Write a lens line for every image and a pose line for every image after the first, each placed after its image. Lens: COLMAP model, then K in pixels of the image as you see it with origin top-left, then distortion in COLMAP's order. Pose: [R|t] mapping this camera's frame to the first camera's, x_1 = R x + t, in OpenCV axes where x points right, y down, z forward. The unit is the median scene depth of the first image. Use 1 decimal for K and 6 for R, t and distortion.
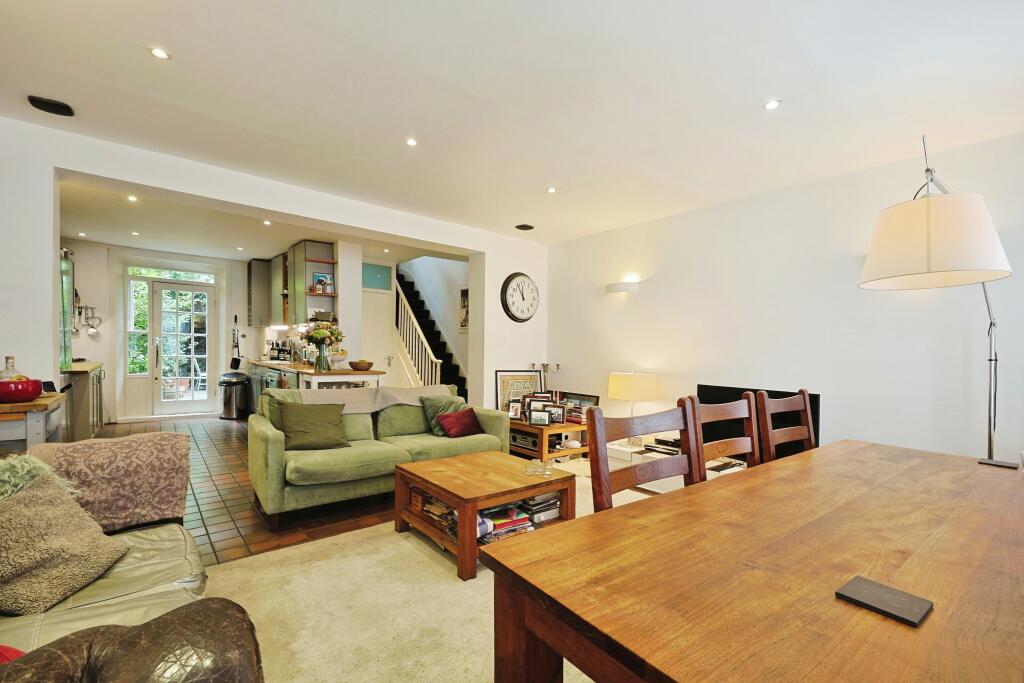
lens RADIAL K [[438.0, 0, 507.7], [0, 438.0, 385.8], [0, 0, 1]] dist [-0.000011, 0.000364]
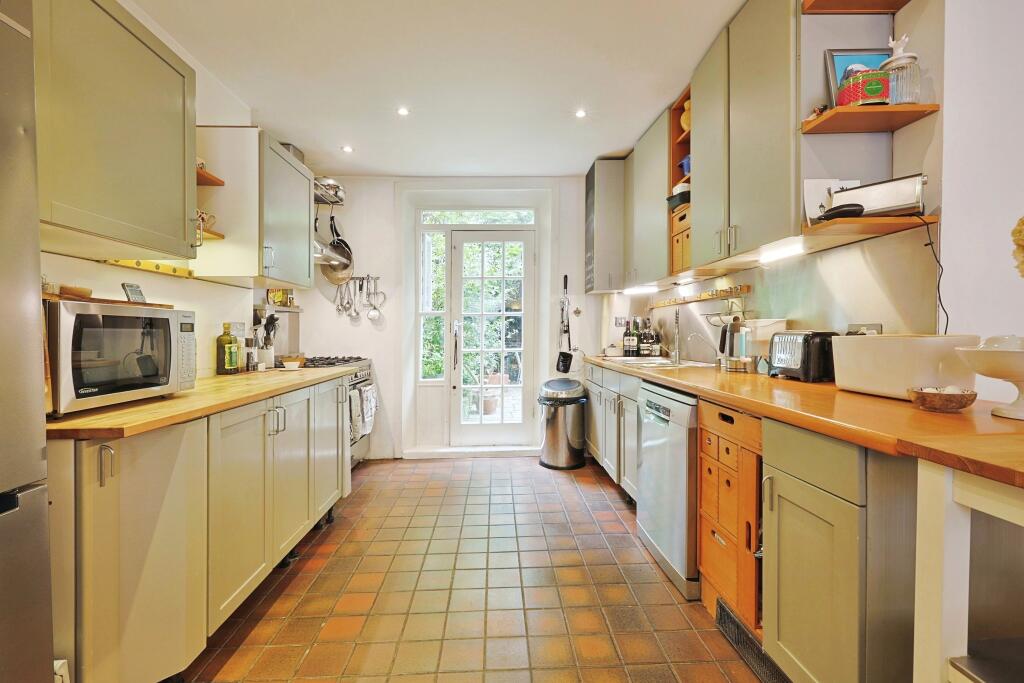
lens RADIAL K [[438.0, 0, 515.0], [0, 438.0, 311.5], [0, 0, 1]] dist [-0.000011, 0.000364]
pose [[0.801946, -0.060516, -0.594324, -0.466872], [-0.019962, 0.991586, -0.127903, -0.058548], [0.597063, 0.114436, 0.793990, 0.710877]]
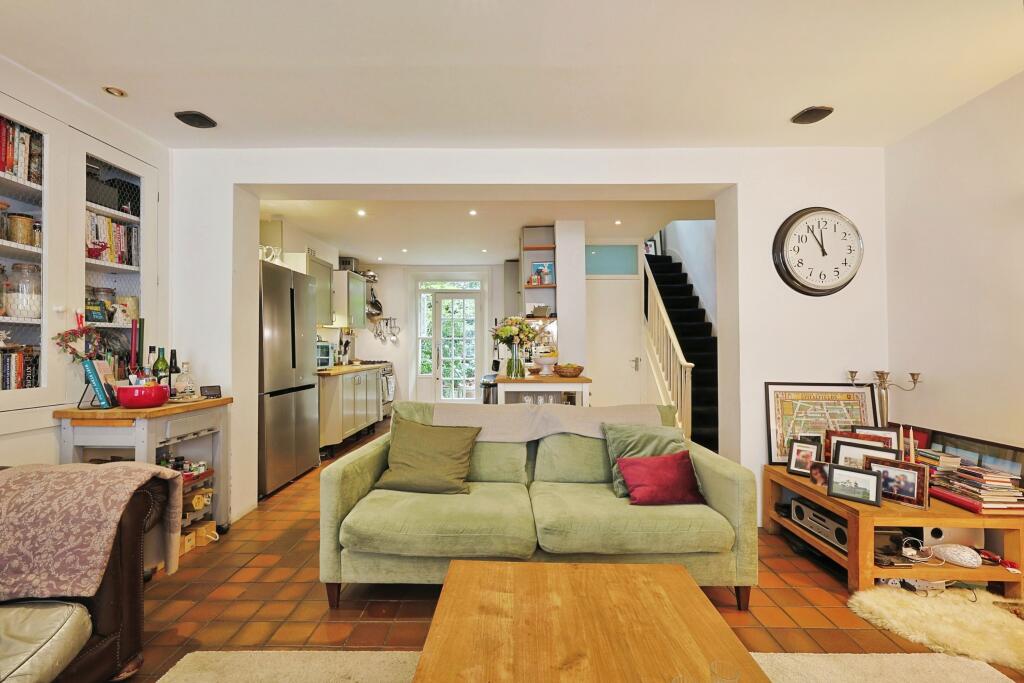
lens RADIAL K [[438.0, 0, 513.5], [0, 438.0, 353.6], [0, 0, 1]] dist [-0.000011, 0.000364]
pose [[0.768522, -0.010688, -0.639734, 0.085170], [-0.036531, 0.997496, -0.060550, -0.025283], [0.638779, 0.069904, 0.766208, 0.336635]]
